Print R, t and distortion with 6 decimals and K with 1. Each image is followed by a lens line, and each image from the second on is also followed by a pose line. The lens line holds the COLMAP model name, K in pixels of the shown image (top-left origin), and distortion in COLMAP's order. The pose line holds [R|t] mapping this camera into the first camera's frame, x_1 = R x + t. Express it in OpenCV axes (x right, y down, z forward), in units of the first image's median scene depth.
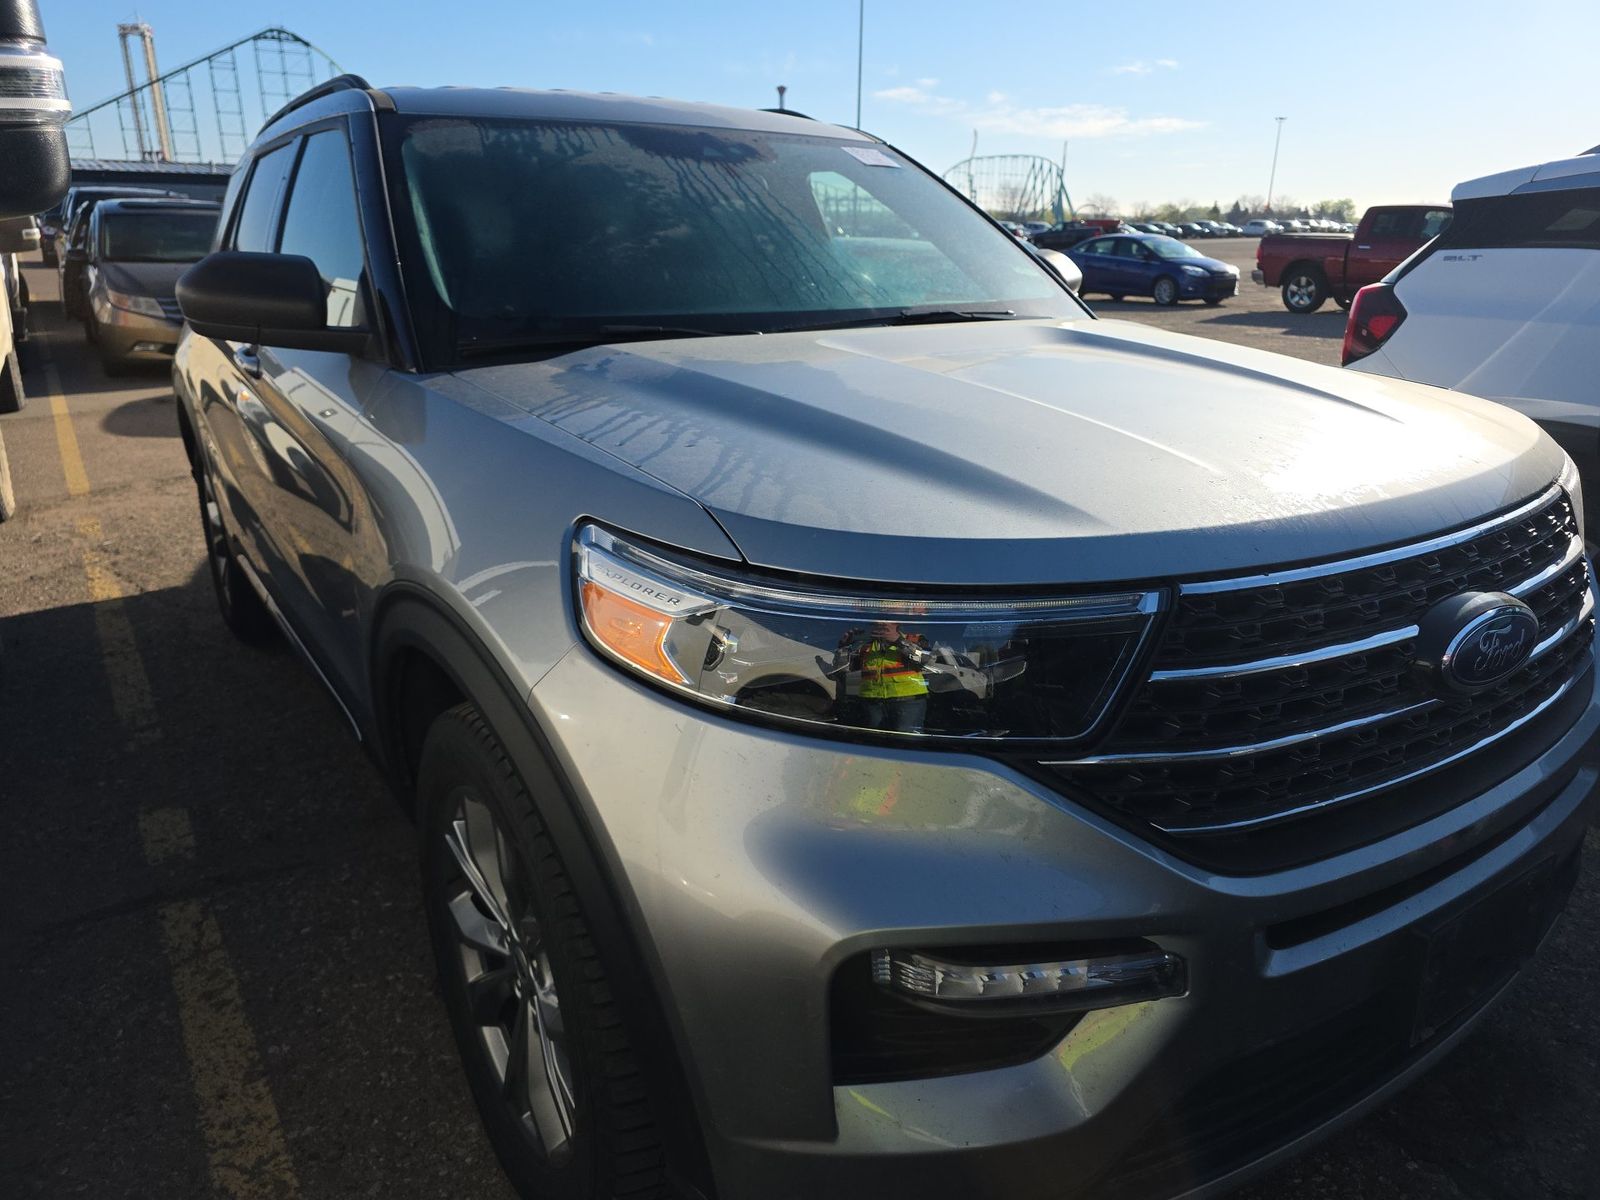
lens RADIAL K [[1052.6, 0, 817.2], [0, 1052.6, 604.1], [0, 0, 1]] dist [0.023555, -0.024947]
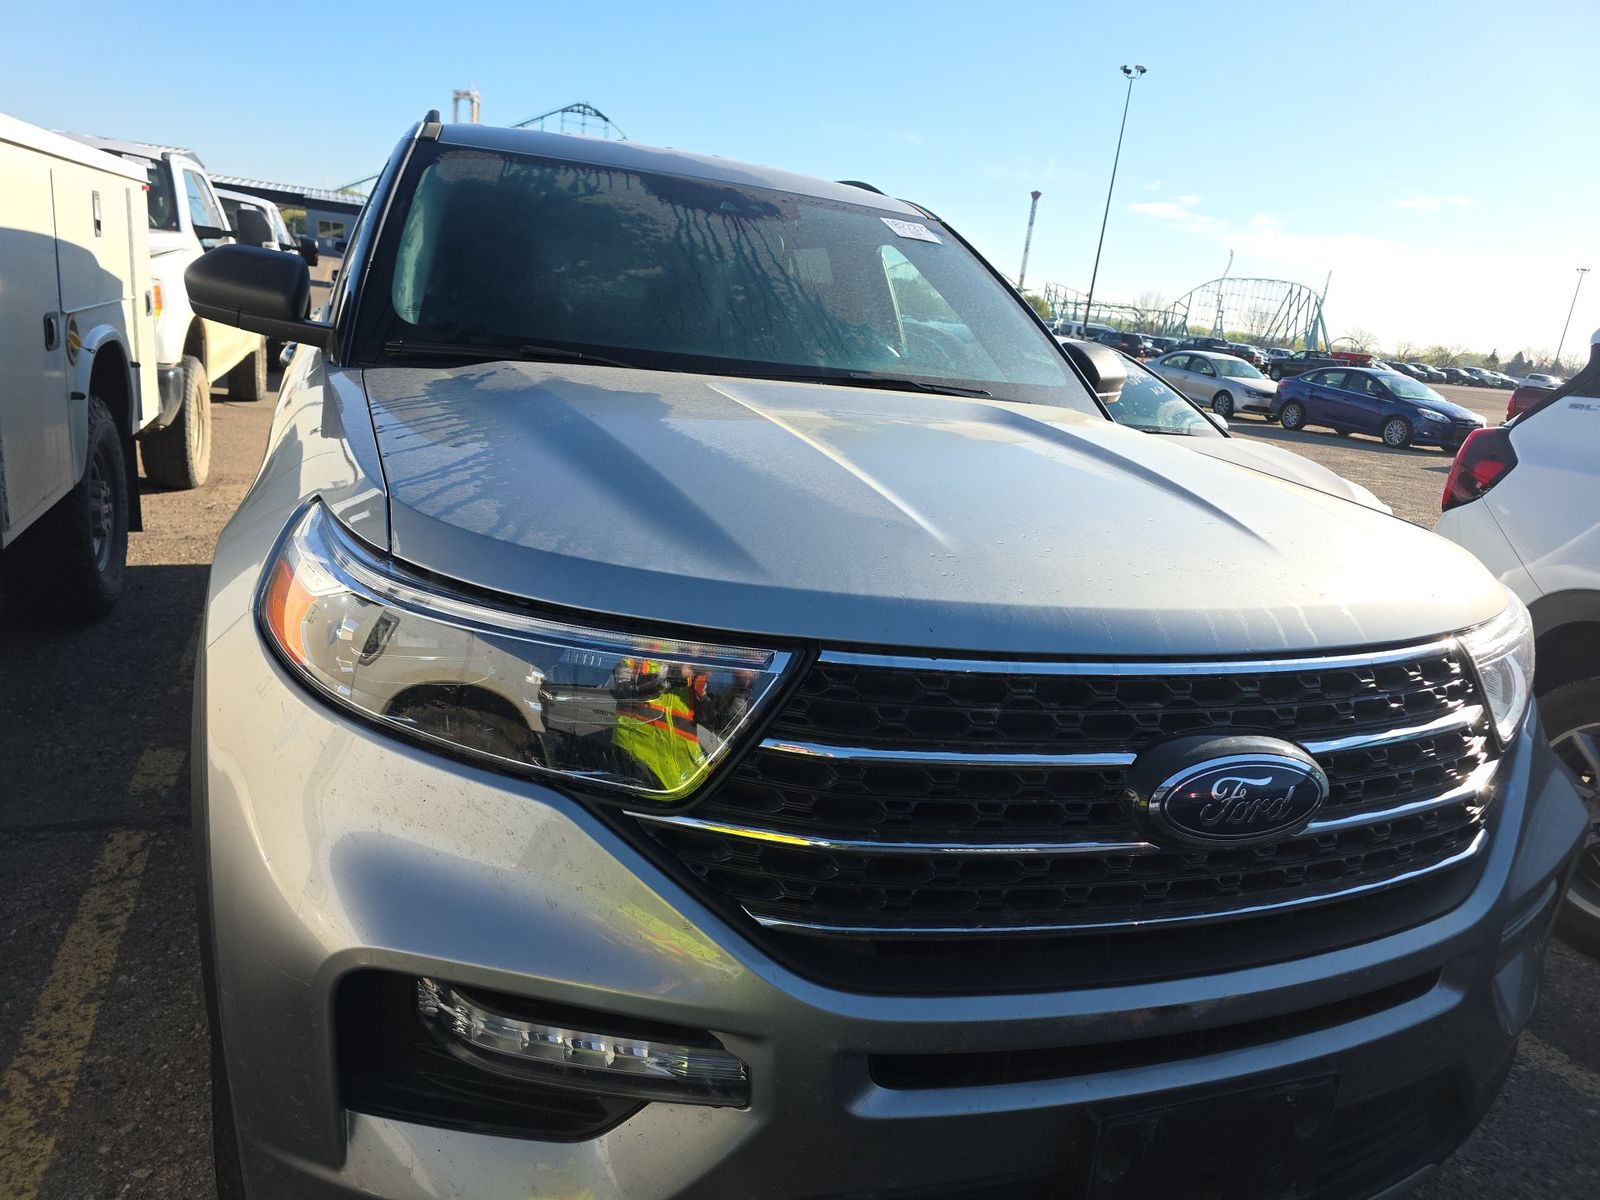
lens RADIAL K [[1052.6, 0, 804.6], [0, 1052.6, 609.9], [0, 0, 1]] dist [0.023555, -0.024947]
pose [[0.966977, 0.160527, -0.197954, 0.195636], [-0.174651, 0.983038, -0.055970, 0.000025], [0.185612, 0.088695, 0.978612, 0.041420]]
